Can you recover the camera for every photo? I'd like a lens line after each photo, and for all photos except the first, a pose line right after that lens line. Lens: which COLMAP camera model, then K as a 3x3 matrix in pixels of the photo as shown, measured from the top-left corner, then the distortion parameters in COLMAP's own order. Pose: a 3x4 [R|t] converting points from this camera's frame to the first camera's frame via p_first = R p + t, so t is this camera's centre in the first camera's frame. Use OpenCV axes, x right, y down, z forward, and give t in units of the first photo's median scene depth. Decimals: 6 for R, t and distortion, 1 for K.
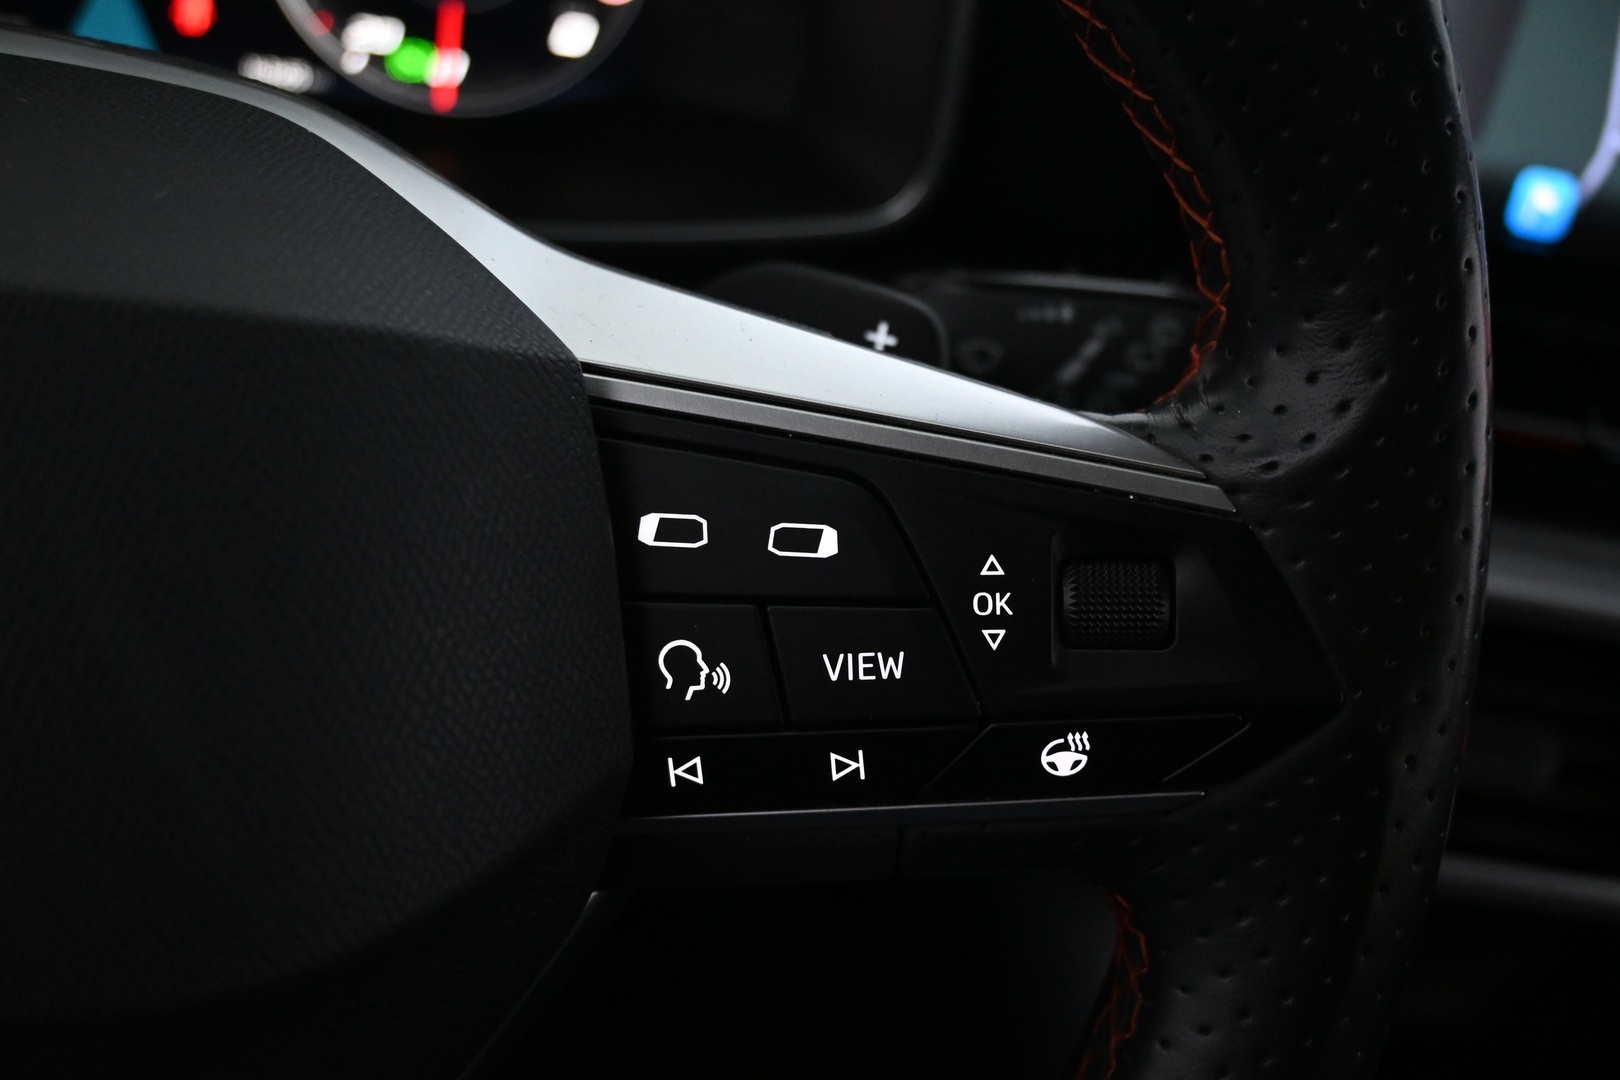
lens RADIAL K [[1729.4, 0, 796.8], [0, 1729.4, 540.2], [0, 0, 1]] dist [0.013955, 0.000000]
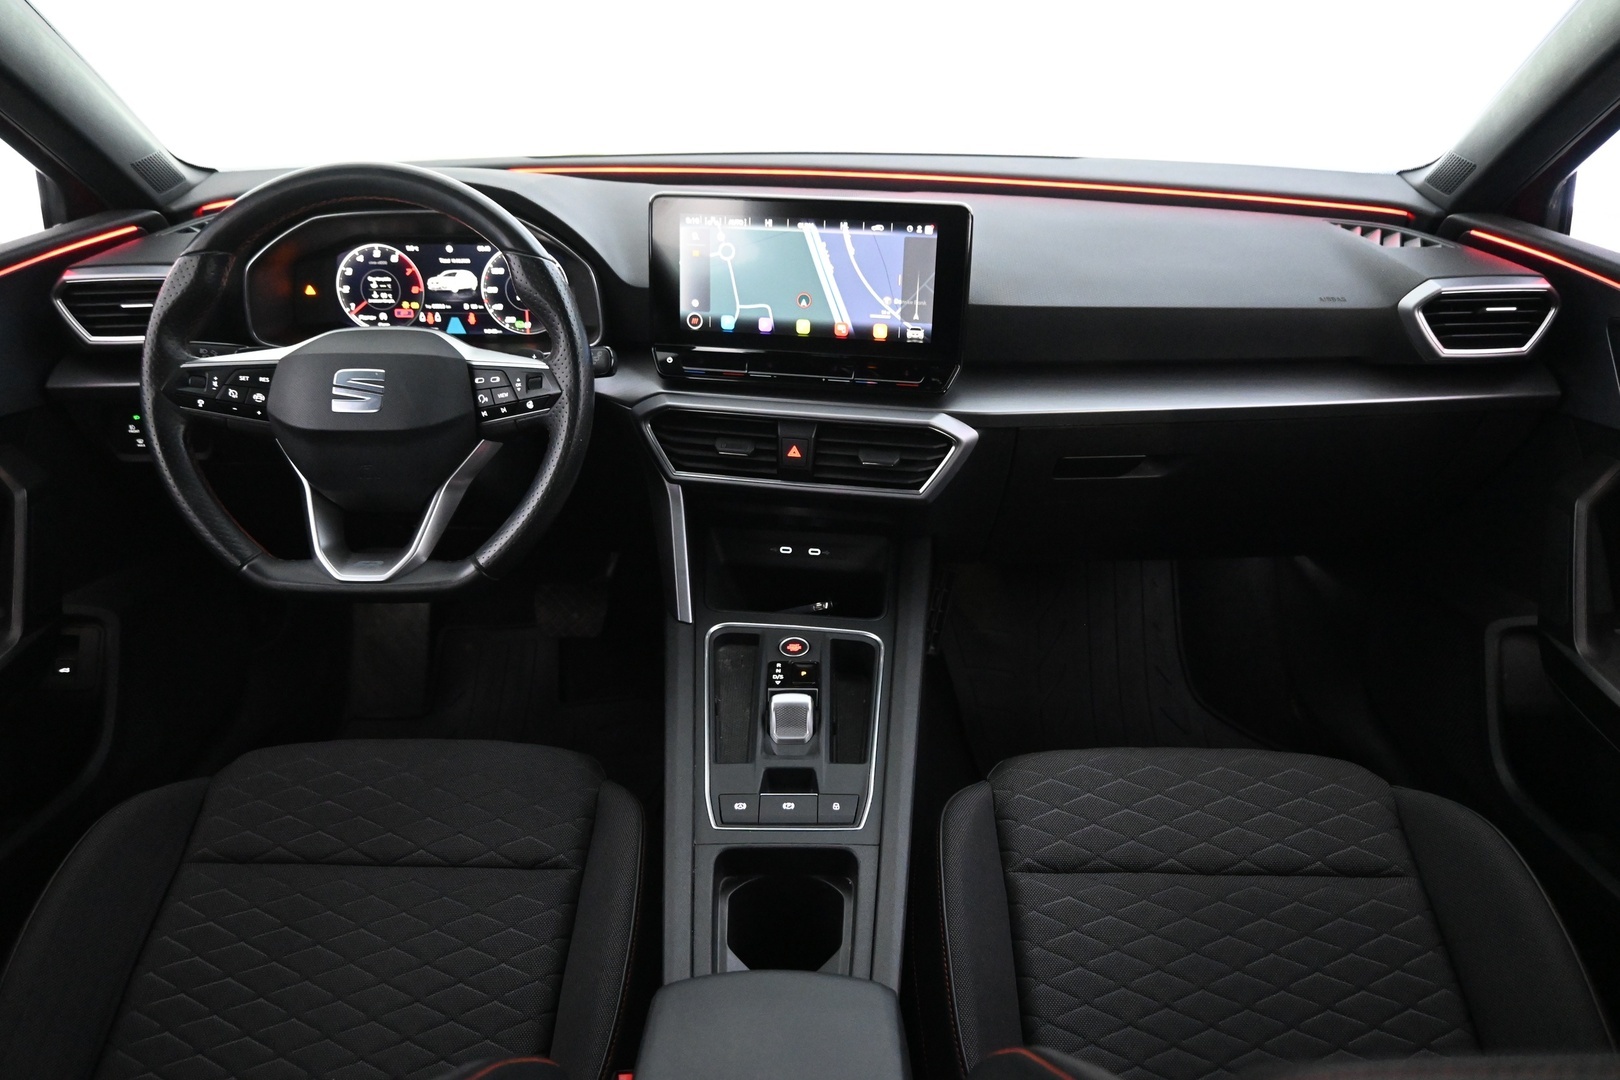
lens RADIAL K [[1215.7, 0, 810.8], [0, 1215.7, 556.7], [0, 0, 1]] dist [-0.004592, -0.003136]
pose [[0.962594, -0.080537, -0.258700, 2.589231], [0.061305, 0.994780, -0.081579, 1.261728], [0.263920, 0.062668, 0.962507, -3.603339]]
